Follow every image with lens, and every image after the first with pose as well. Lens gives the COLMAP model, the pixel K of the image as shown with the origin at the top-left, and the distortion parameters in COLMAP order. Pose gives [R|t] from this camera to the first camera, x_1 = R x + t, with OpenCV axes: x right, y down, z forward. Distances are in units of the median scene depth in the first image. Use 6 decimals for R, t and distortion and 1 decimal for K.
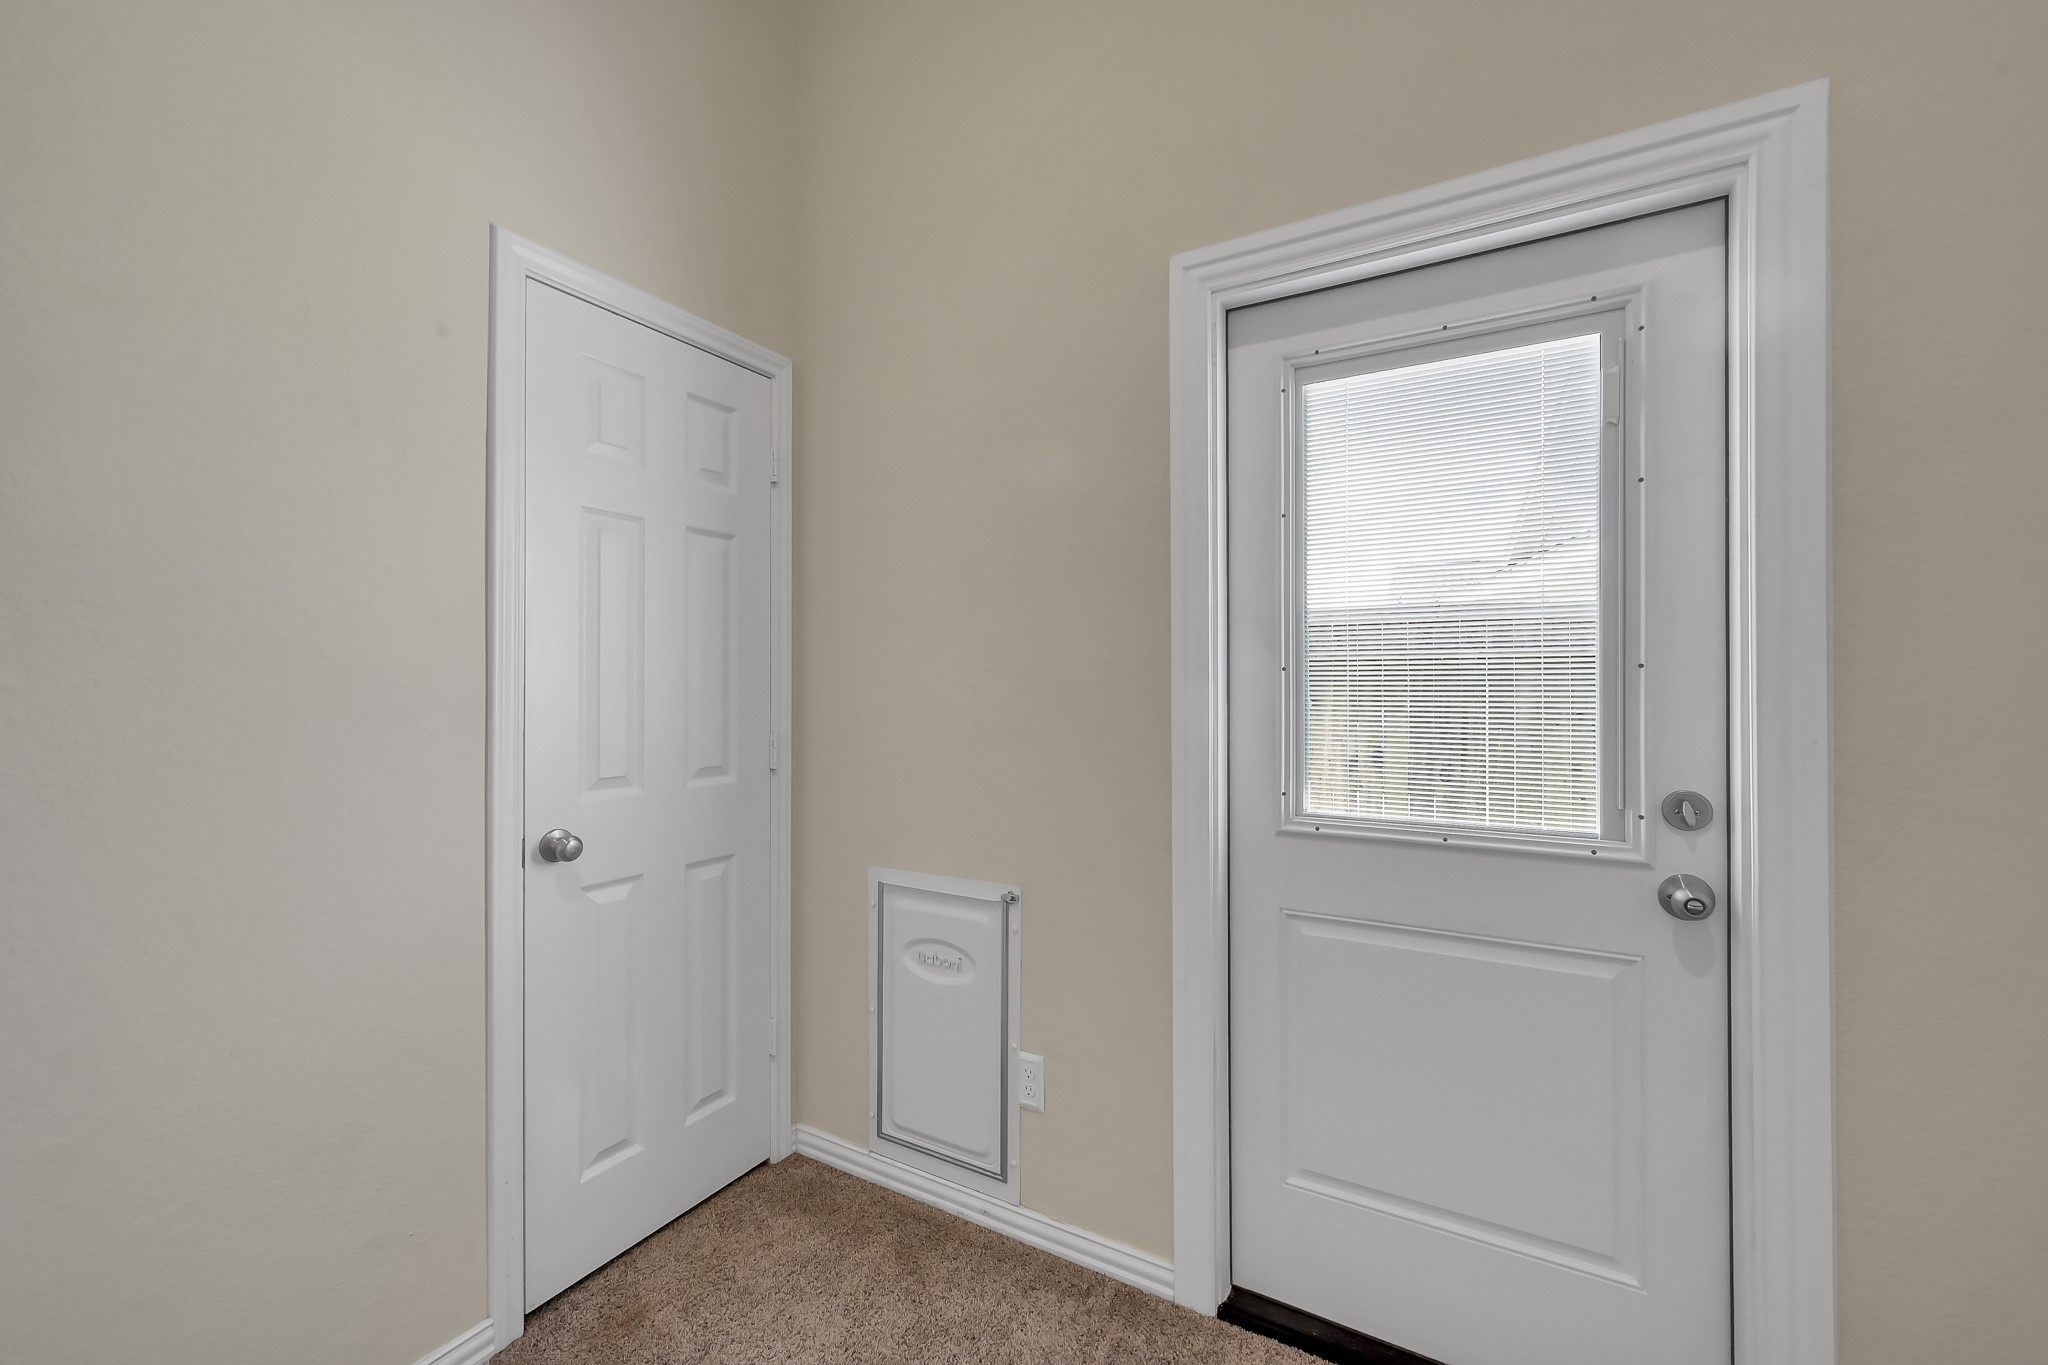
lens RADIAL K [[806.6, 0, 1032.2], [0, 806.6, 688.0], [0, 0, 1]] dist [-0.002036, 0.000995]
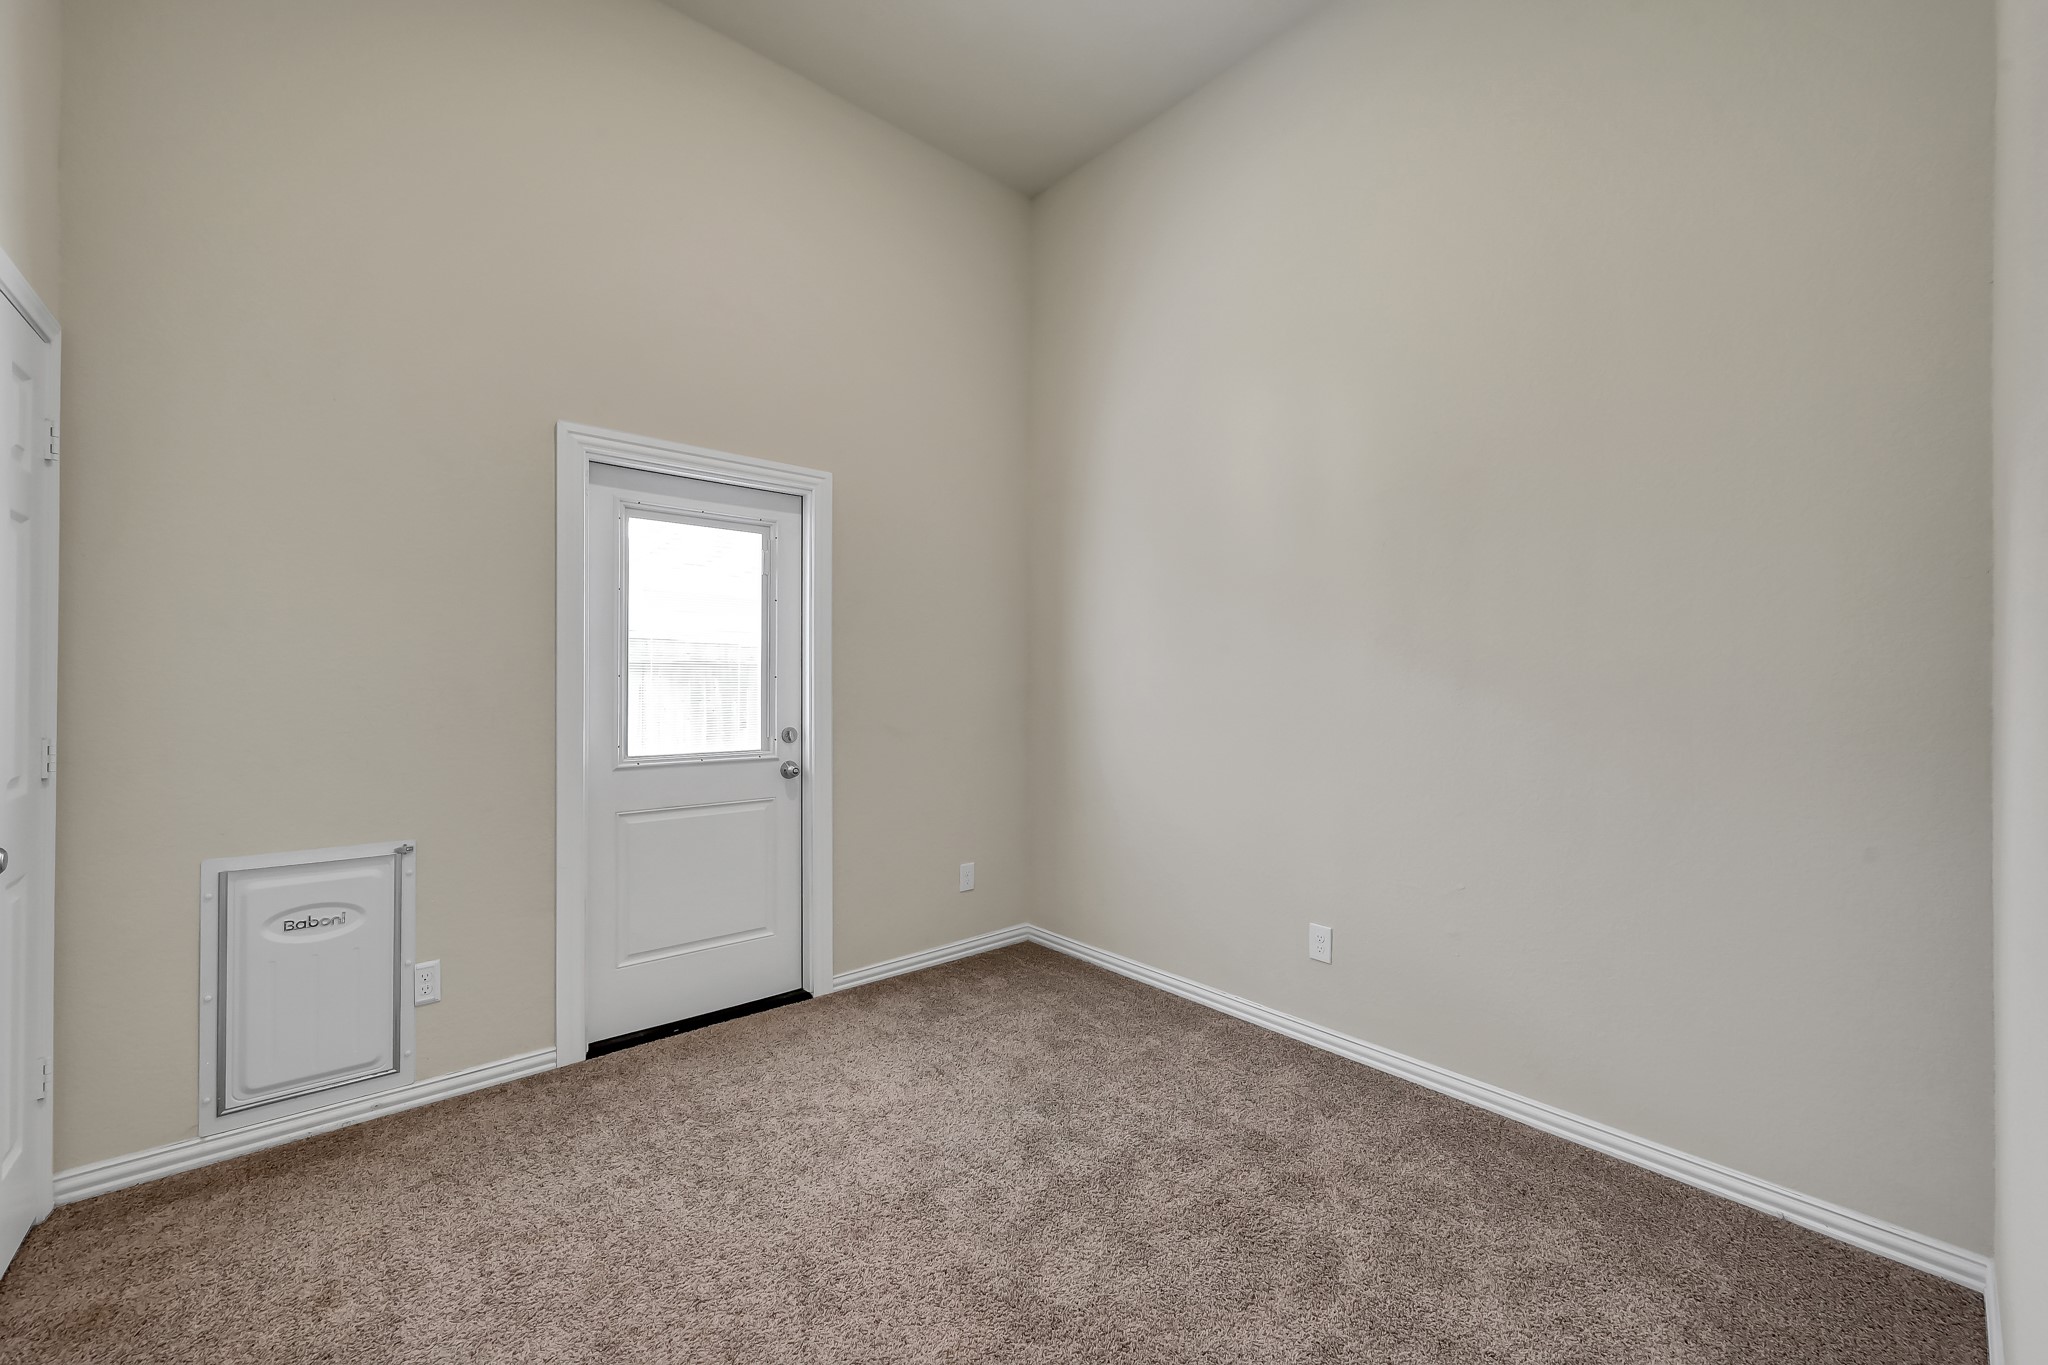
lens RADIAL K [[806.6, 0, 1026.9], [0, 806.6, 680.1], [0, 0, 1]] dist [-0.002036, 0.000995]
pose [[0.332322, 0.001546, 0.943165, -1.047847], [-0.003082, 0.999995, -0.000553, -0.015674], [-0.943161, -0.002724, 0.332325, -0.425528]]
